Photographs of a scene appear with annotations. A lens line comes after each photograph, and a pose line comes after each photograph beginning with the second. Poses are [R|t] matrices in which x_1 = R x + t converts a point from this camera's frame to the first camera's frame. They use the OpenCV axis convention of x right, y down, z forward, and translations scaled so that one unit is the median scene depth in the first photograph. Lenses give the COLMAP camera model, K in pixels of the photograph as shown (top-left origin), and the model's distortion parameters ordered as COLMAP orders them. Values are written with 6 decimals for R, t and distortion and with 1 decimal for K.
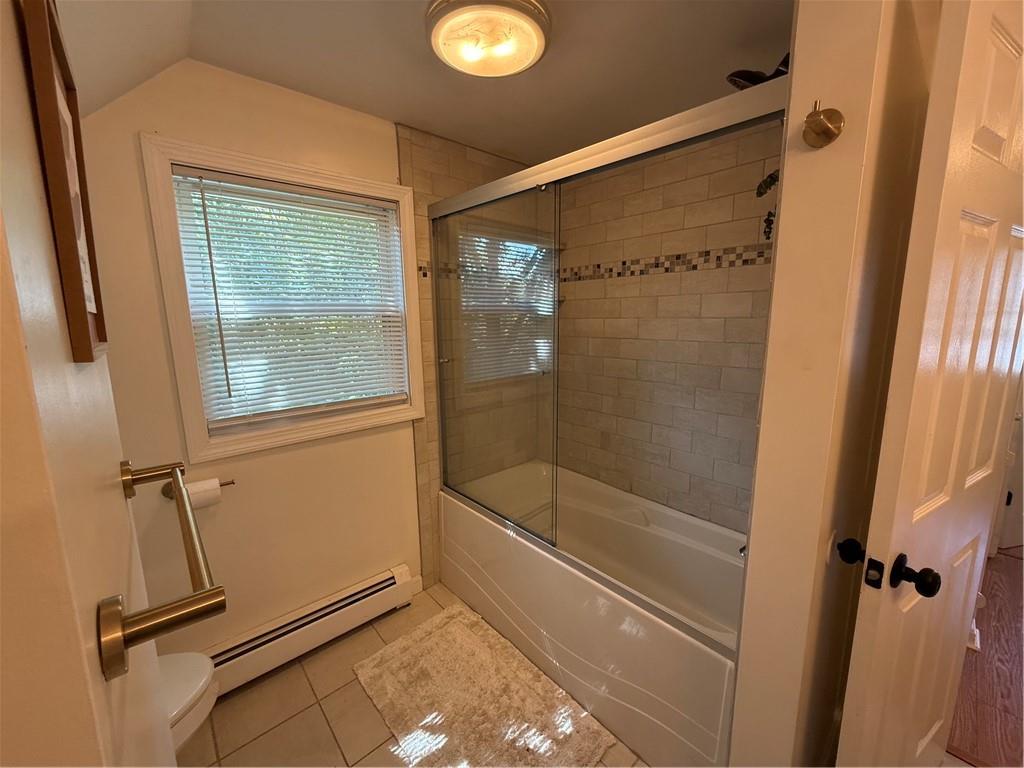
lens RADIAL K [[407.6, 0, 508.0], [0, 407.6, 382.9], [0, 0, 1]] dist [0.000502, 0.000652]
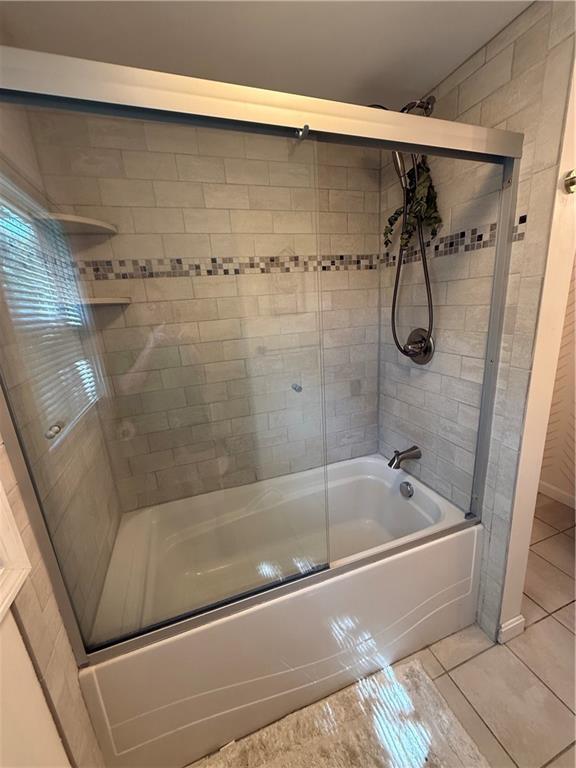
lens RADIAL K [[305.7, 0, 285.2], [0, 305.7, 383.8], [0, 0, 1]] dist [0.000502, 0.000652]
pose [[0.386612, -0.244975, 0.889111, -0.351392], [0.213603, 0.961646, 0.172080, -0.108839], [-0.897165, 0.123388, 0.424111, 0.599775]]
